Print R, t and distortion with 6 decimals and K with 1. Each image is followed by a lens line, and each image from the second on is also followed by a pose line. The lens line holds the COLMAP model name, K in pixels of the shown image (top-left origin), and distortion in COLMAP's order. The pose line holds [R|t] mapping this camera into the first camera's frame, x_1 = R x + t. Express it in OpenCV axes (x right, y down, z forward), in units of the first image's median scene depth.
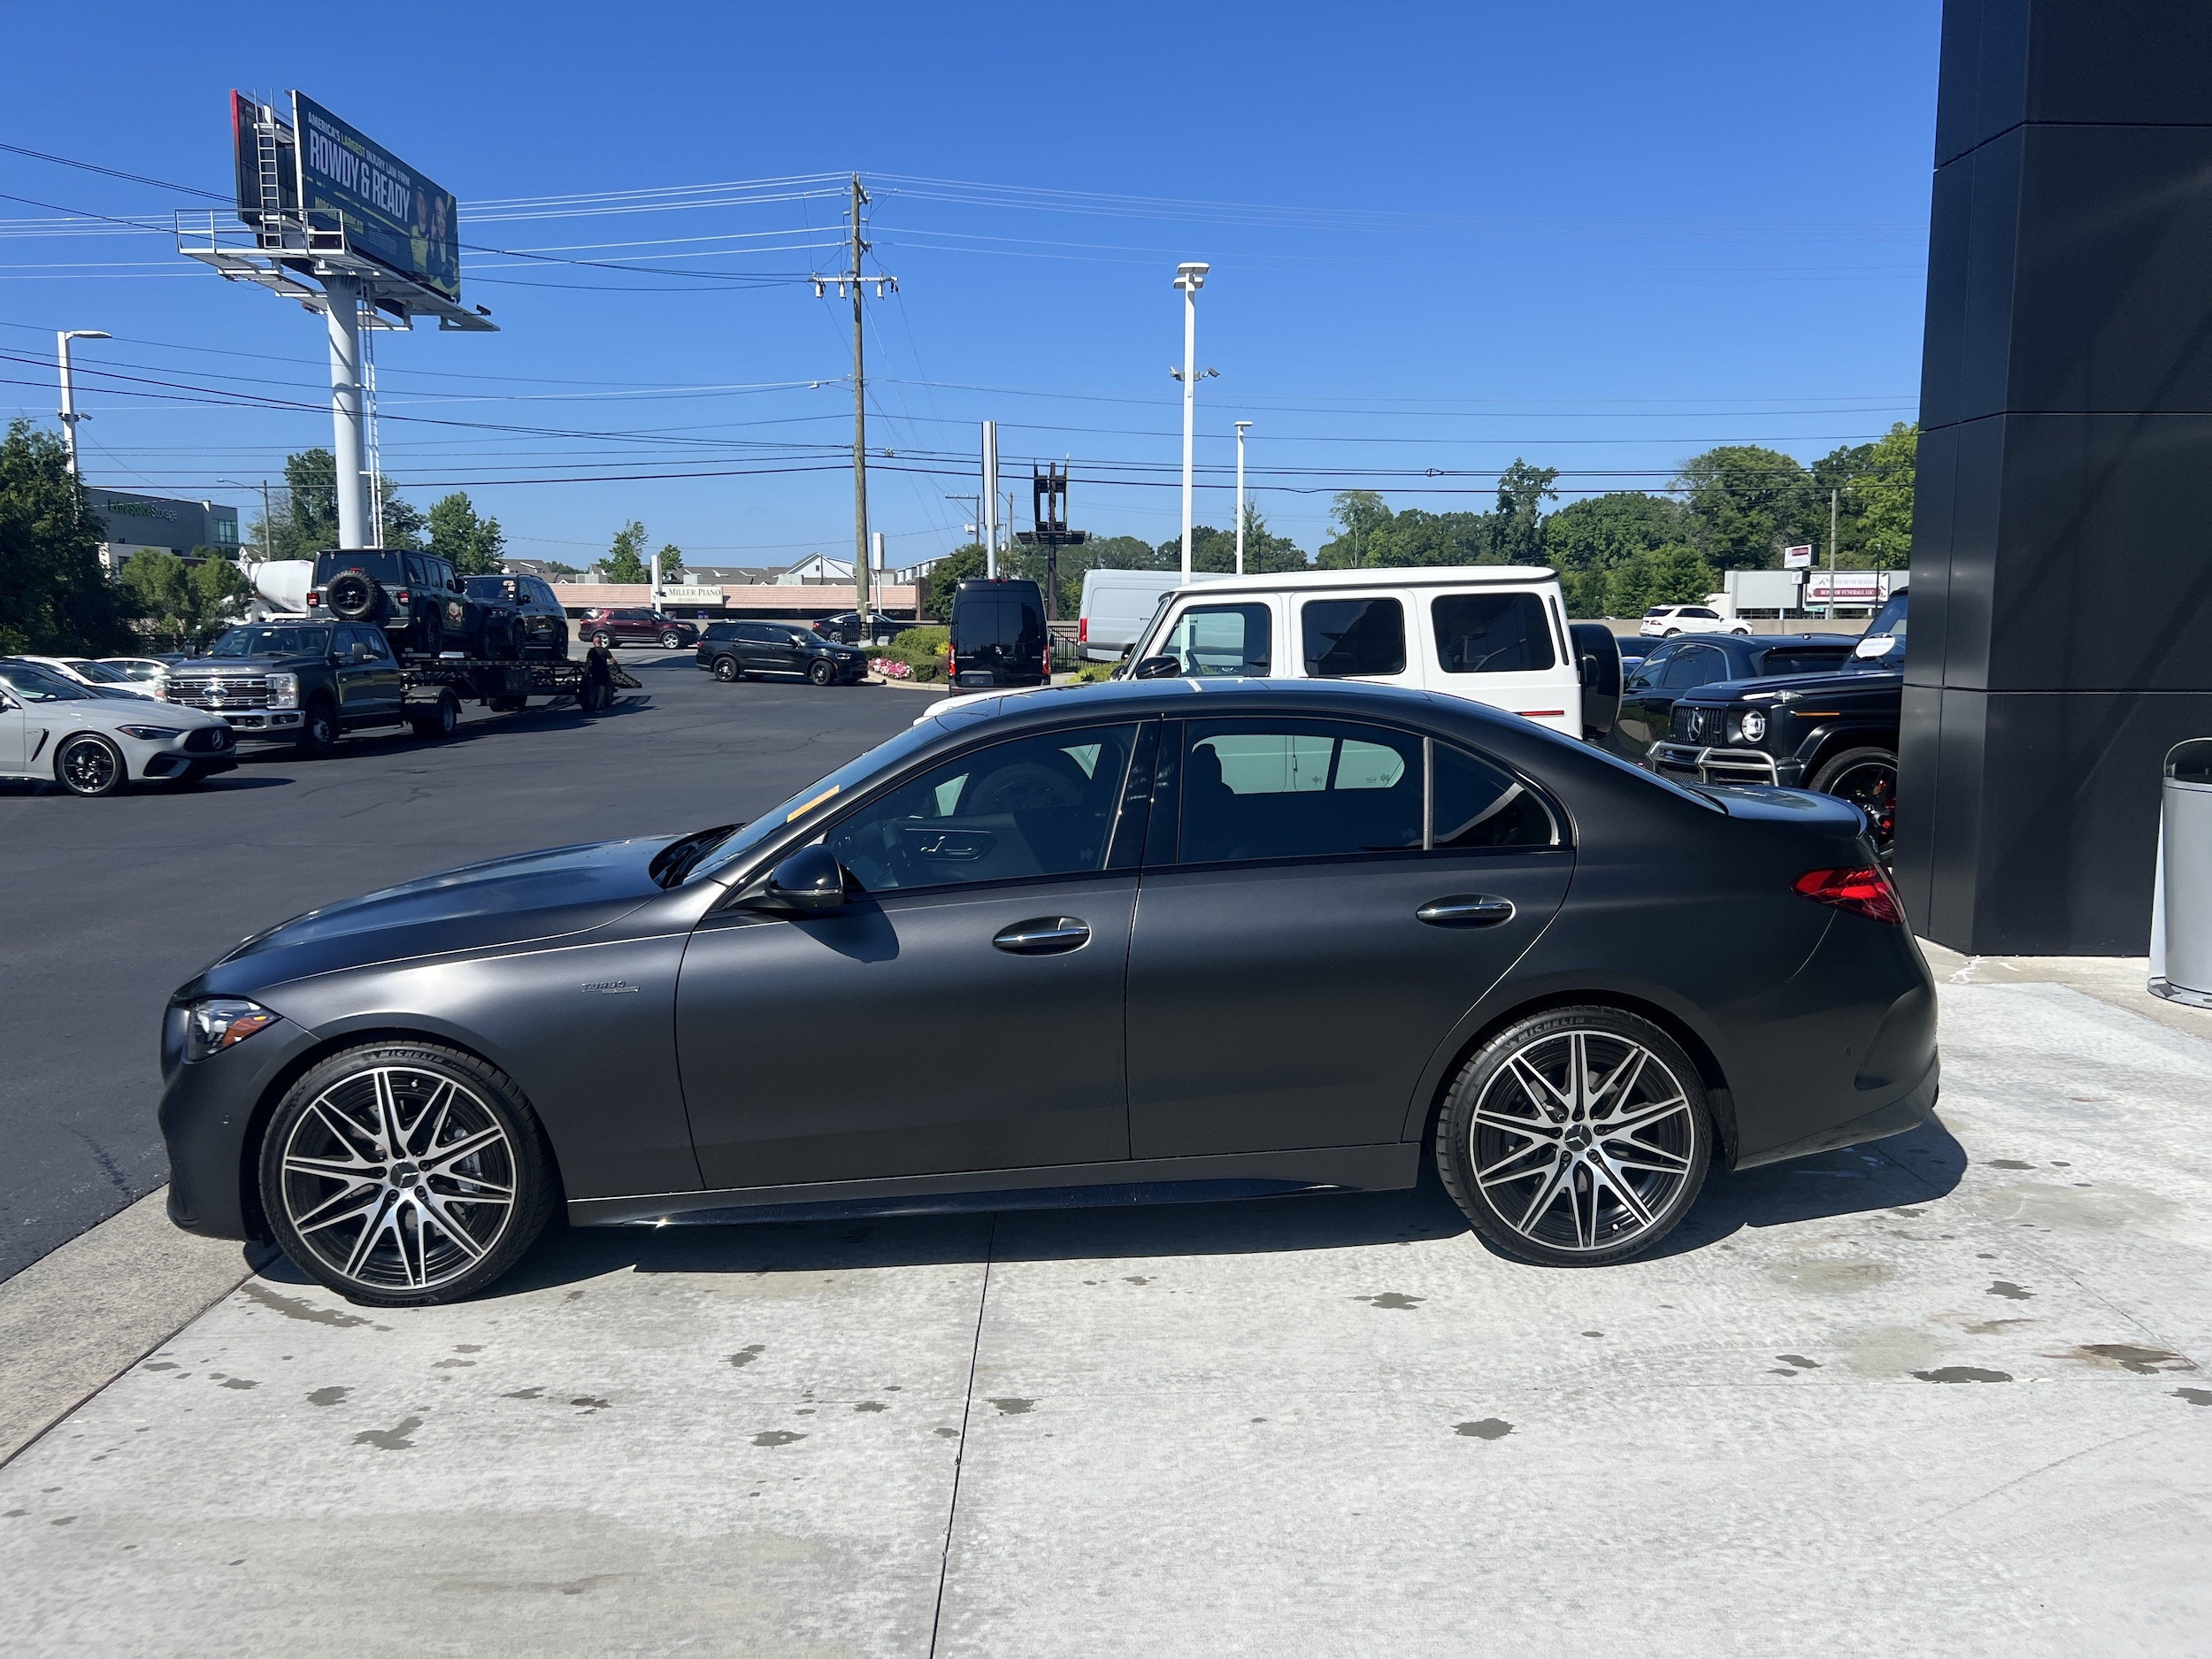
lens RADIAL K [[1650.4, 0, 1106.0], [0, 1650.4, 829.5], [0, 0, 1]] dist [0.058212, -0.072699]
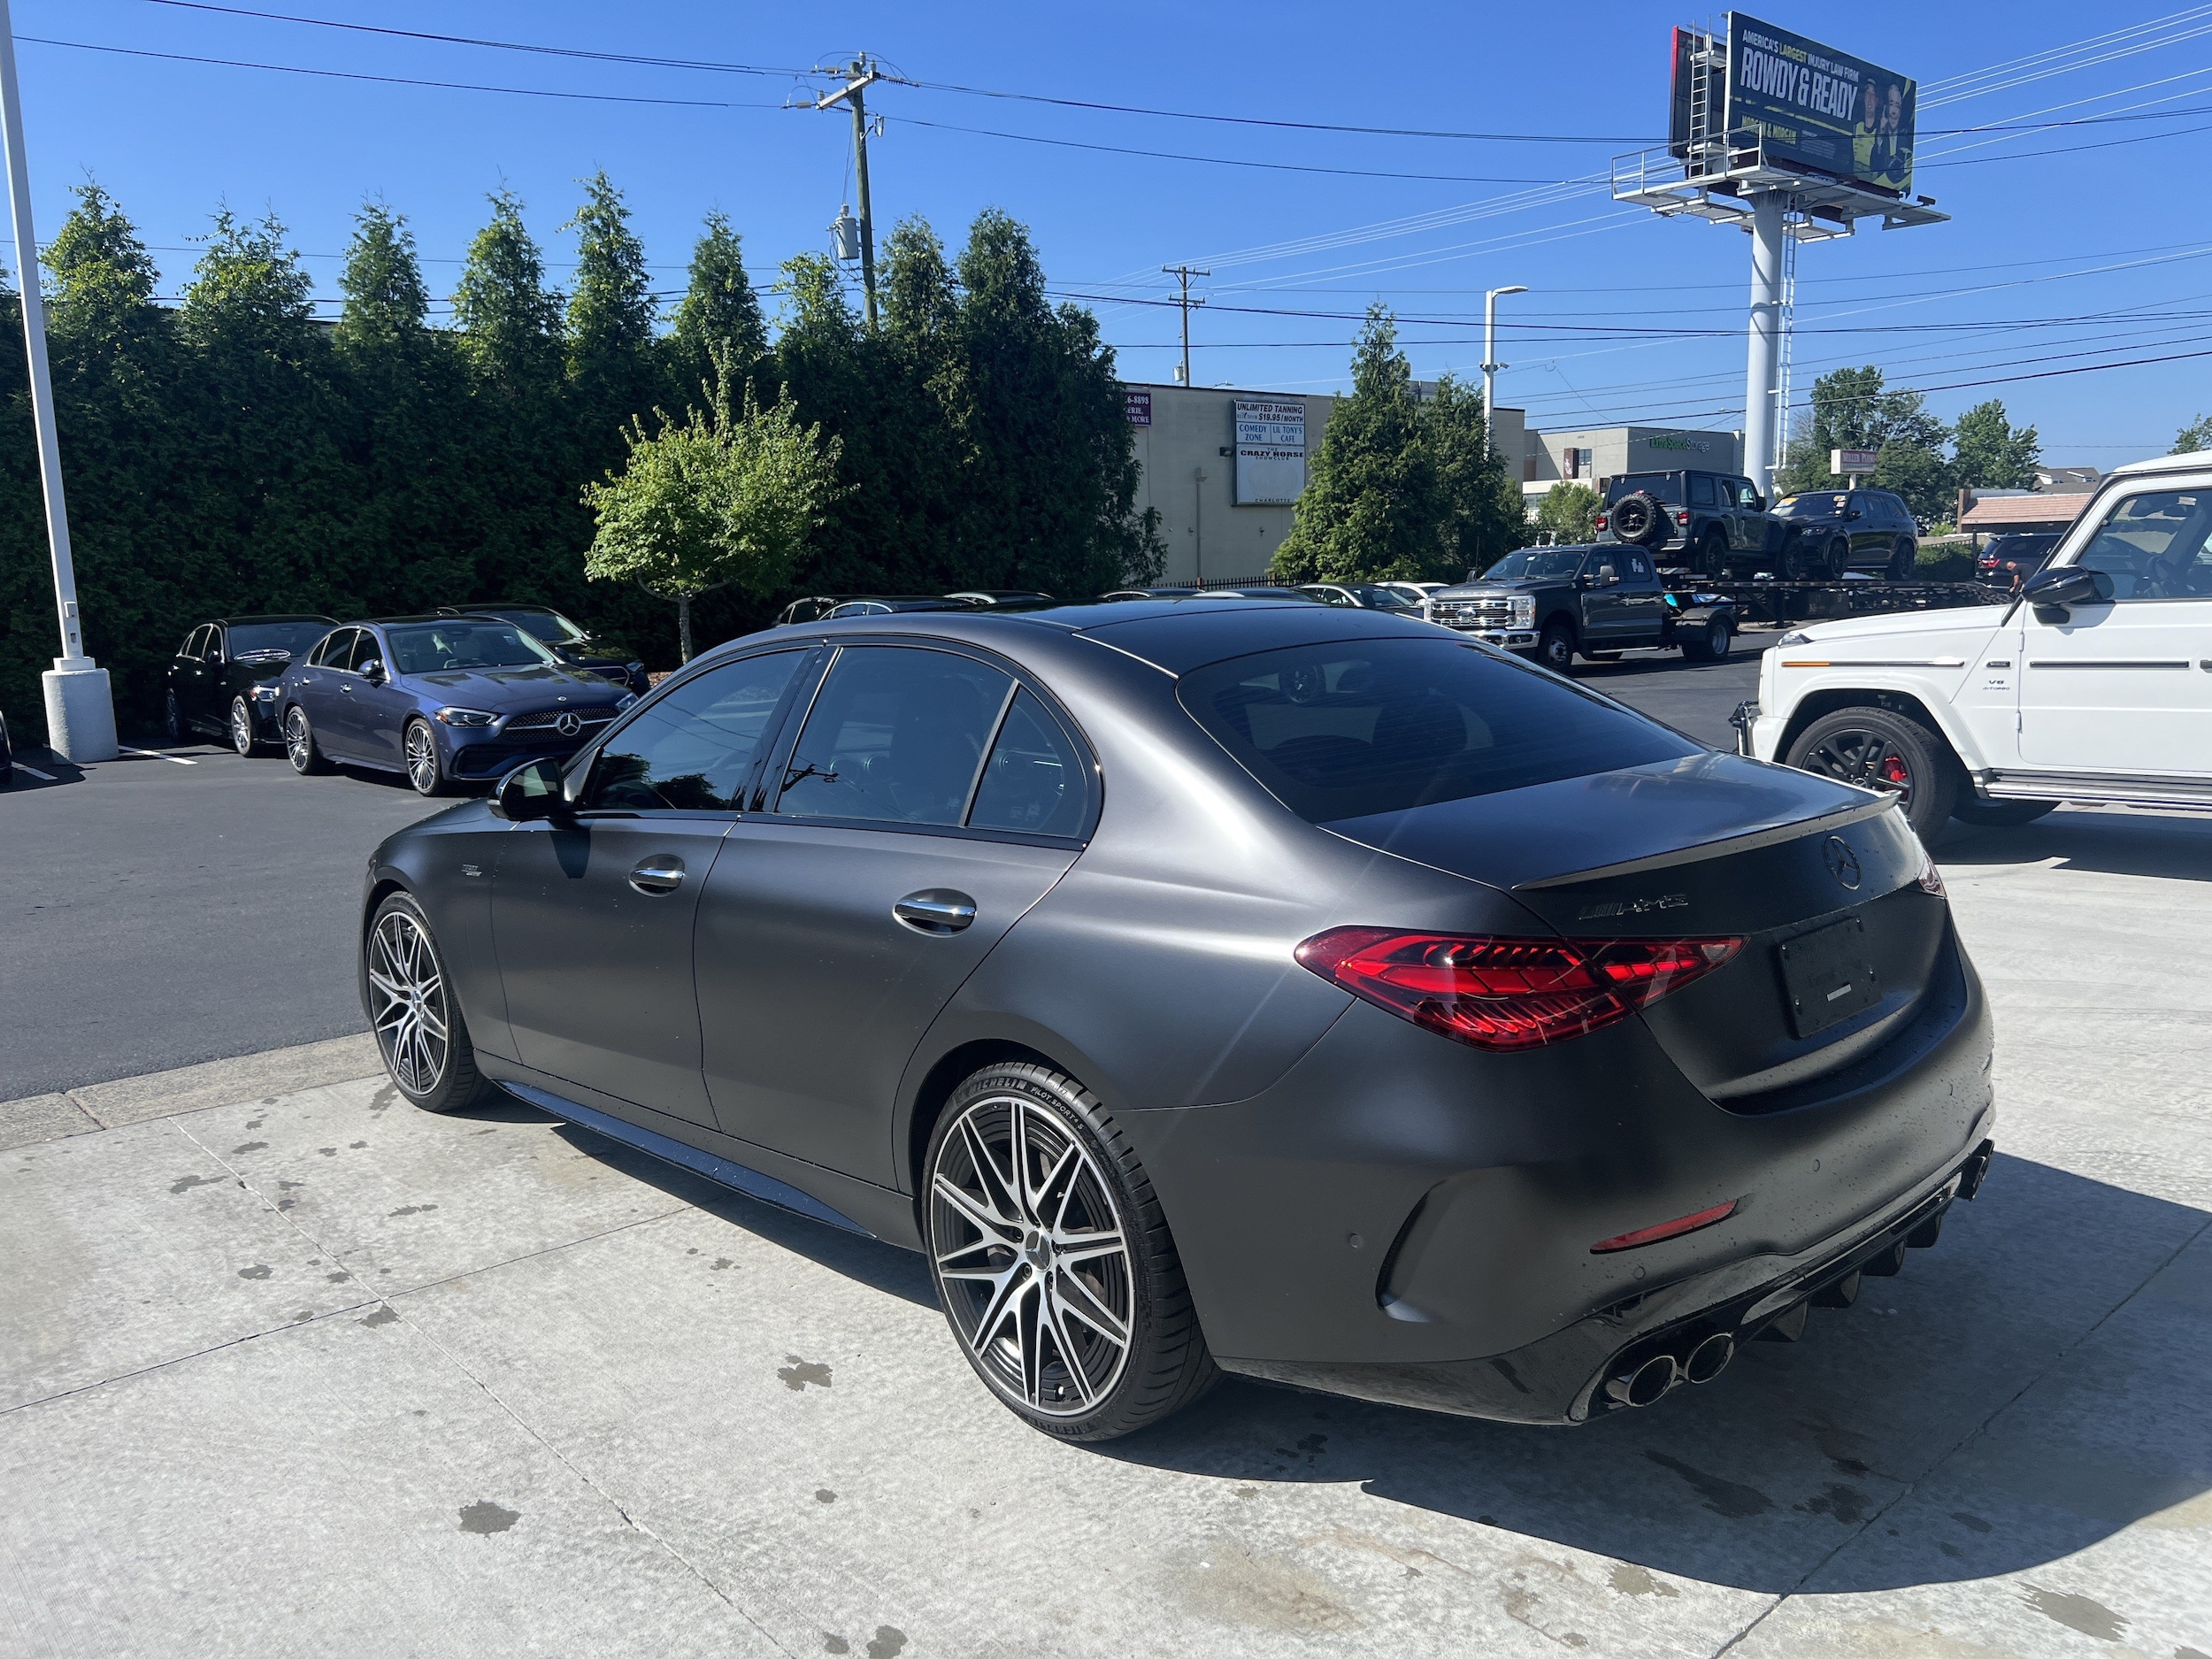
lens RADIAL K [[1668.1, 0, 1106.0], [0, 1668.1, 829.5], [0, 0, 1]] dist [0.035337, -0.025323]
pose [[0.660757, 0.103587, -0.743418, 0.115766], [-0.070090, 0.994619, 0.076292, -0.006905], [0.747320, 0.001696, 0.664462, 0.078036]]
